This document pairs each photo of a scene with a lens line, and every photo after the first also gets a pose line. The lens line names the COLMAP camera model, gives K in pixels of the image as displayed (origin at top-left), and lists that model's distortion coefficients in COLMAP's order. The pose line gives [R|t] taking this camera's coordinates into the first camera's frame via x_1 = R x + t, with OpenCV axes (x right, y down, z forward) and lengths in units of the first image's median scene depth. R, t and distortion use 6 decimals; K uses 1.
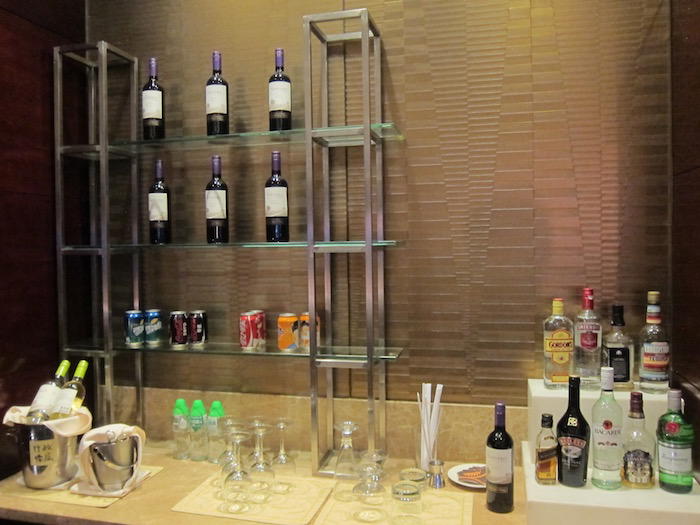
lens RADIAL K [[624.8, 0, 350.0], [0, 624.8, 262.5], [0, 0, 1]] dist [-0.001030, 0.006660]
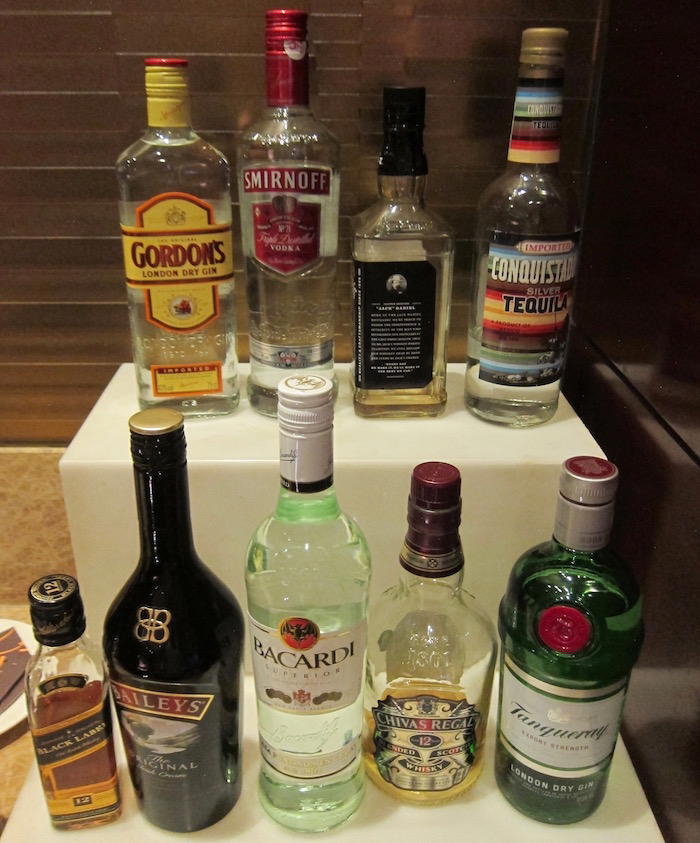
lens RADIAL K [[893.0, 0, 350.0], [0, 893.0, 421.5], [0, 0, 1]] dist [-0.021443, -0.012678]
pose [[0.967713, -0.074133, 0.240905, 0.319162], [-0.021836, 0.927518, 0.373139, 0.061157], [-0.251105, -0.366352, 0.895953, 0.656019]]
